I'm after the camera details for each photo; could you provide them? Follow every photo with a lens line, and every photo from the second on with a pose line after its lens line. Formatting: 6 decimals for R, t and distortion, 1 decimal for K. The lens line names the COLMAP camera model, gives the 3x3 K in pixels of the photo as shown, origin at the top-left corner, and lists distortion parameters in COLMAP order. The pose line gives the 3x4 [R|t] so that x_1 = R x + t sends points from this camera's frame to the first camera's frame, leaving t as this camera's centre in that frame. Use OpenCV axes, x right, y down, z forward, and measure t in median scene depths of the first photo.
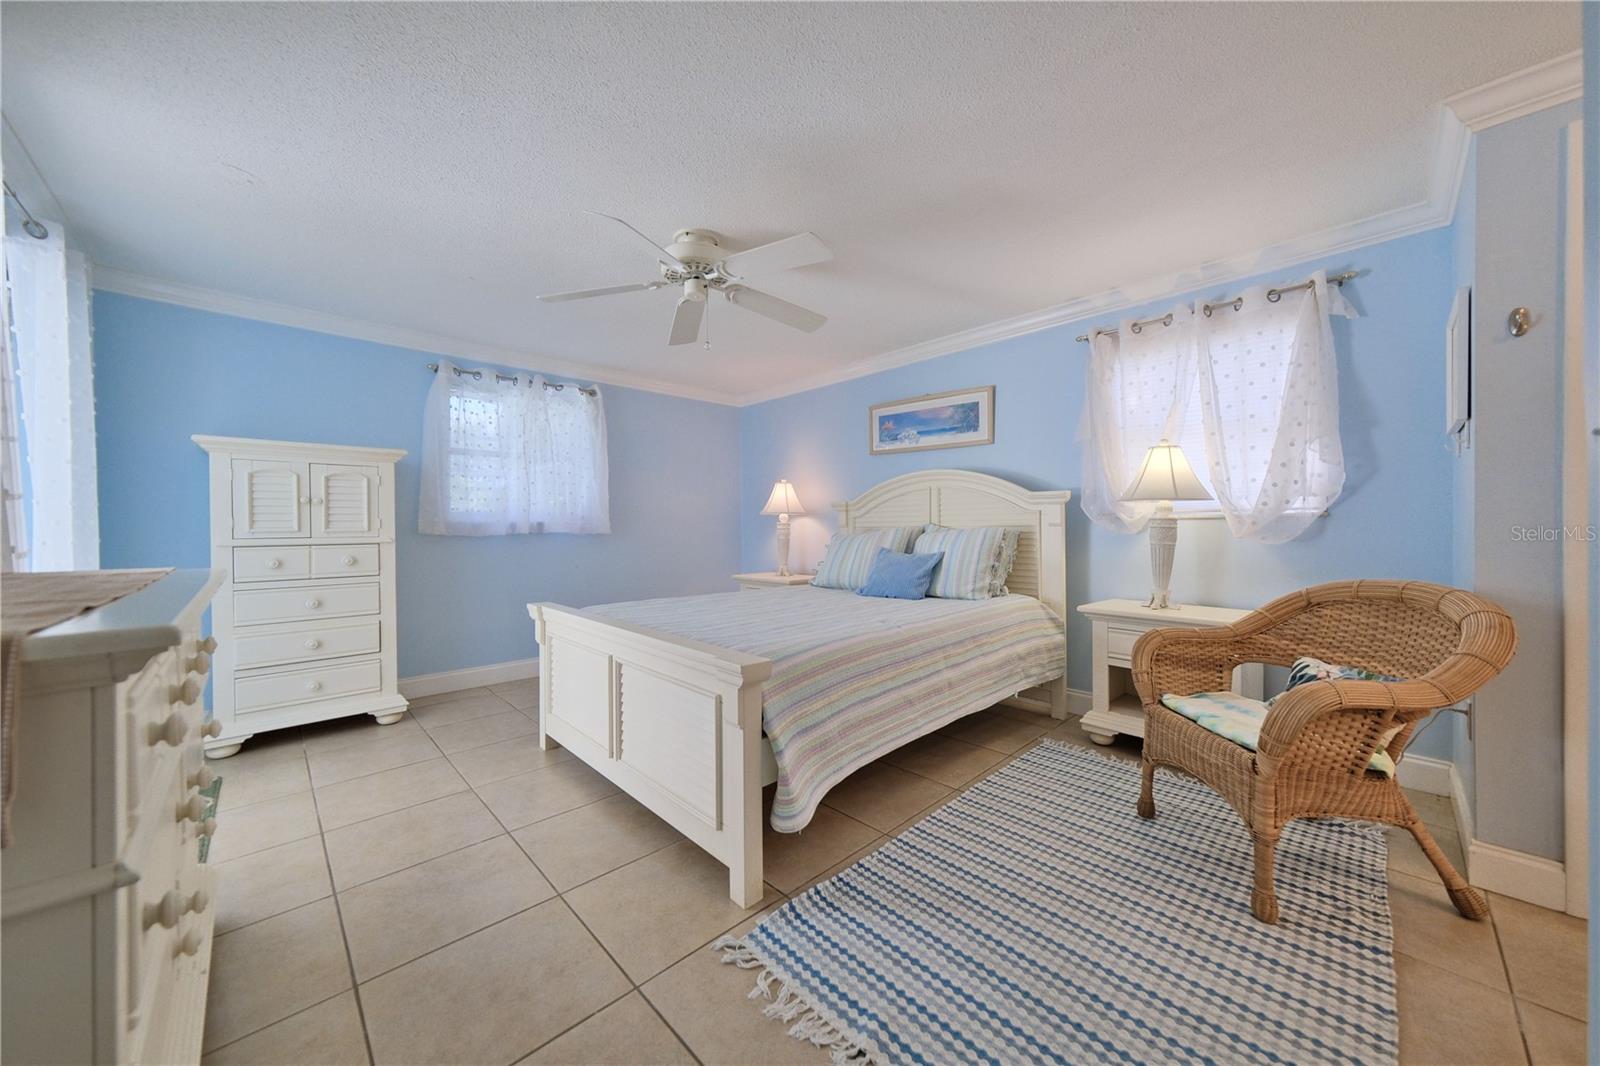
lens RADIAL K [[566.7, 0, 804.5], [0, 566.7, 529.0], [0, 0, 1]] dist [-0.007479, 0.005010]
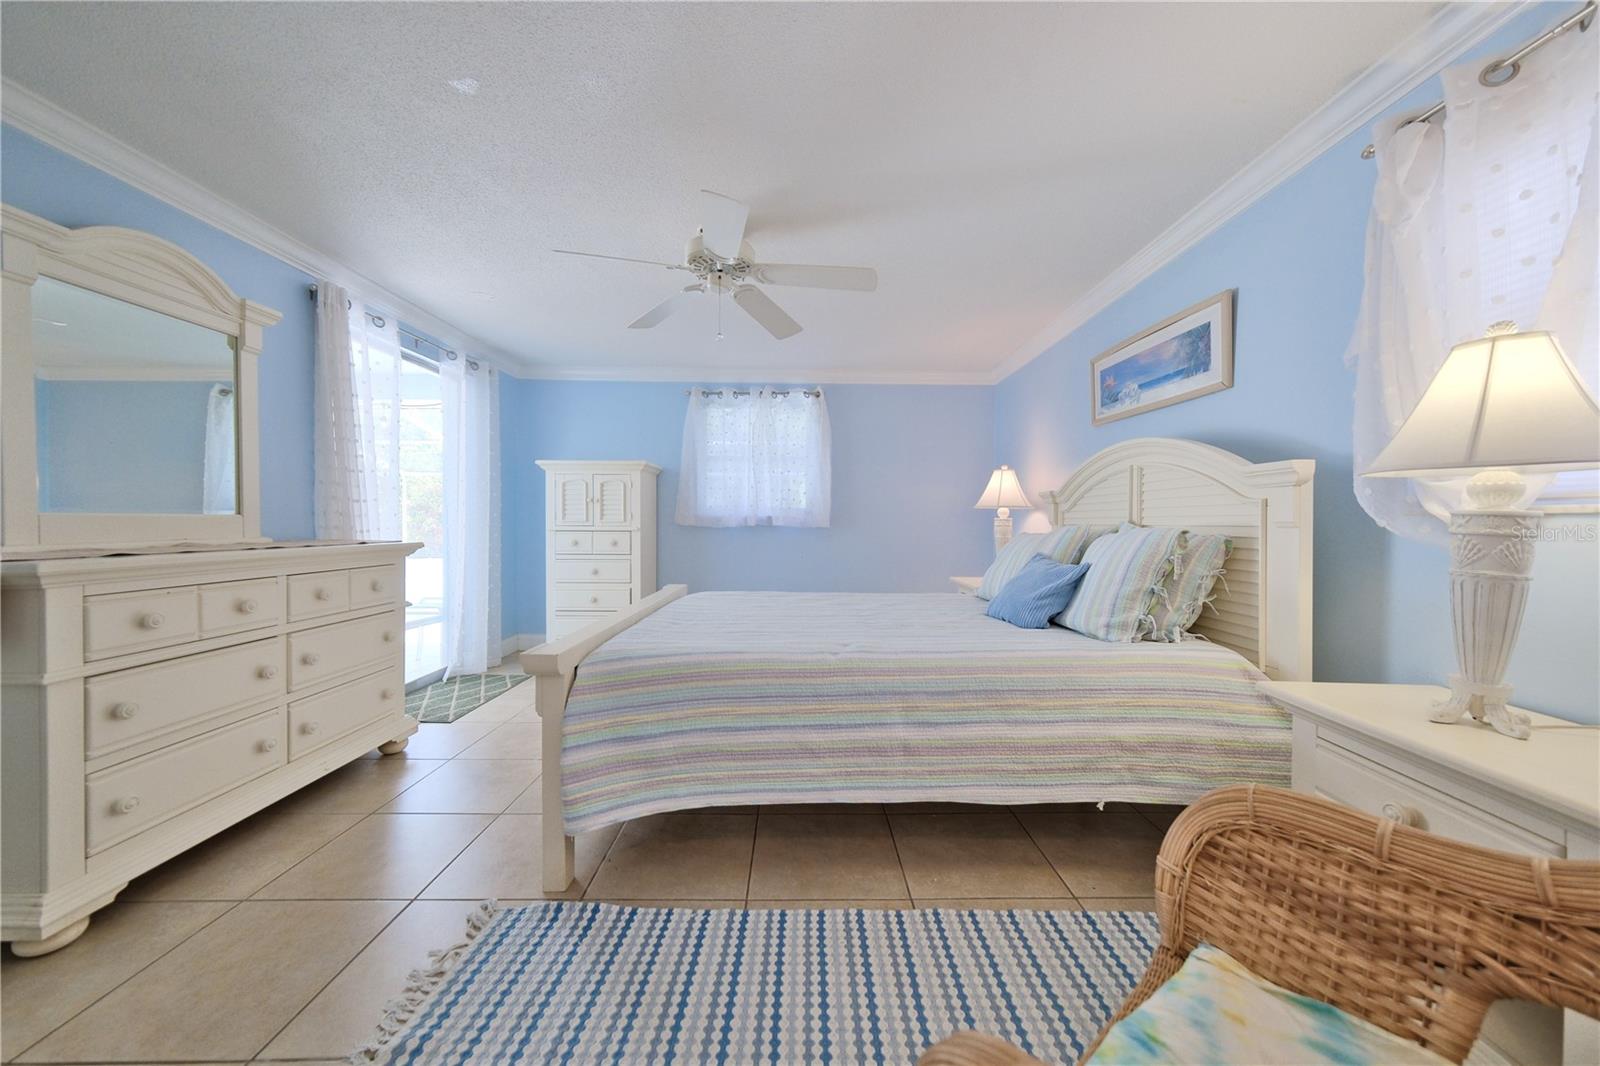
lens RADIAL K [[566.7, 0, 804.5], [0, 566.7, 529.0], [0, 0, 1]] dist [-0.007479, 0.005010]
pose [[0.725460, 0.020529, -0.687959, 0.477804], [-0.015170, 0.999789, 0.013837, -0.004343], [0.688098, 0.000398, 0.725618, 0.297230]]
